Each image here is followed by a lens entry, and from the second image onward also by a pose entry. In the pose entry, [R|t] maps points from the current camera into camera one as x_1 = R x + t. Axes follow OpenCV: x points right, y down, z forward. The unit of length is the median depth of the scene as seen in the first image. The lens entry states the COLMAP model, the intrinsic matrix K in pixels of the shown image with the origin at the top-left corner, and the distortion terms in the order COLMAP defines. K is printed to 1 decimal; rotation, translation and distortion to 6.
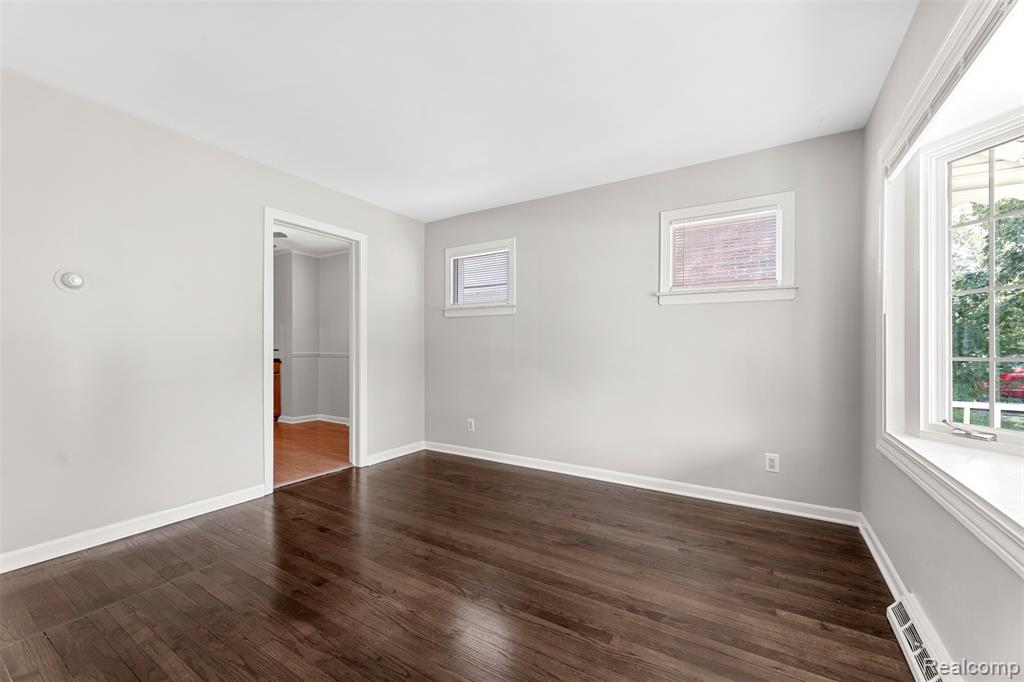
lens RADIAL K [[416.8, 0, 512.7], [0, 416.8, 346.1], [0, 0, 1]] dist [0.001493, -0.000176]
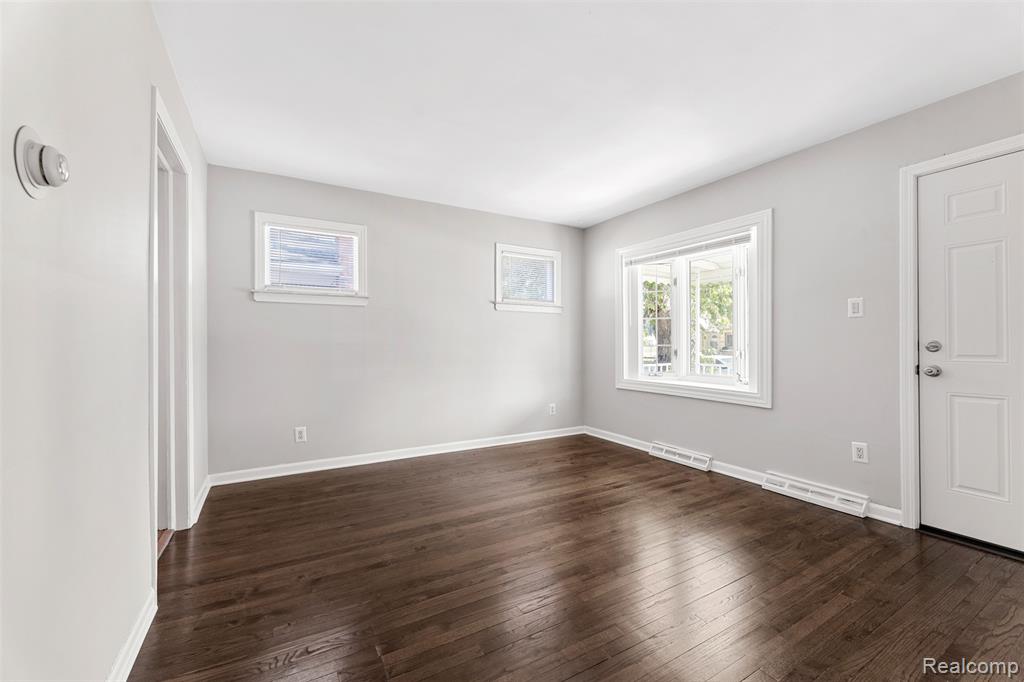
lens RADIAL K [[416.8, 0, 516.1], [0, 416.8, 341.0], [0, 0, 1]] dist [0.001493, -0.000176]
pose [[0.463603, 0.000967, 0.886043, -1.112733], [-0.002248, 0.999997, 0.000085, 0.003248], [-0.886040, -0.002031, 0.463604, 0.410760]]
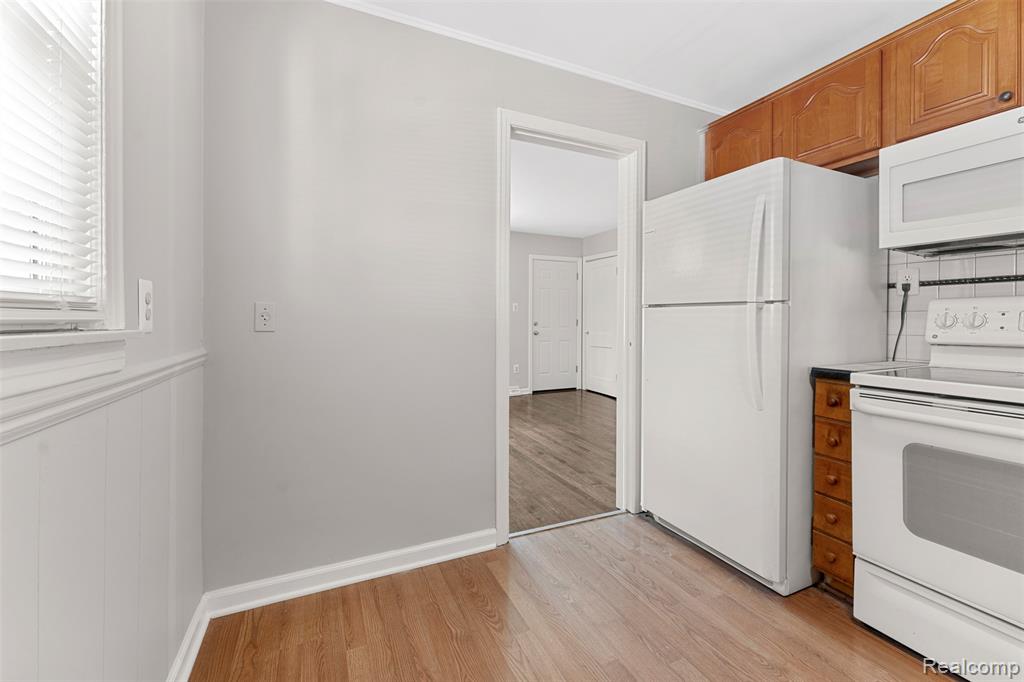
lens RADIAL K [[416.8, 0, 506.0], [0, 416.8, 322.1], [0, 0, 1]] dist [0.001493, -0.000176]
pose [[-0.829718, -0.006108, 0.558150, -1.104019], [-0.006697, 0.999977, 0.000988, 0.001646], [-0.558143, -0.002918, -0.829739, 2.331172]]
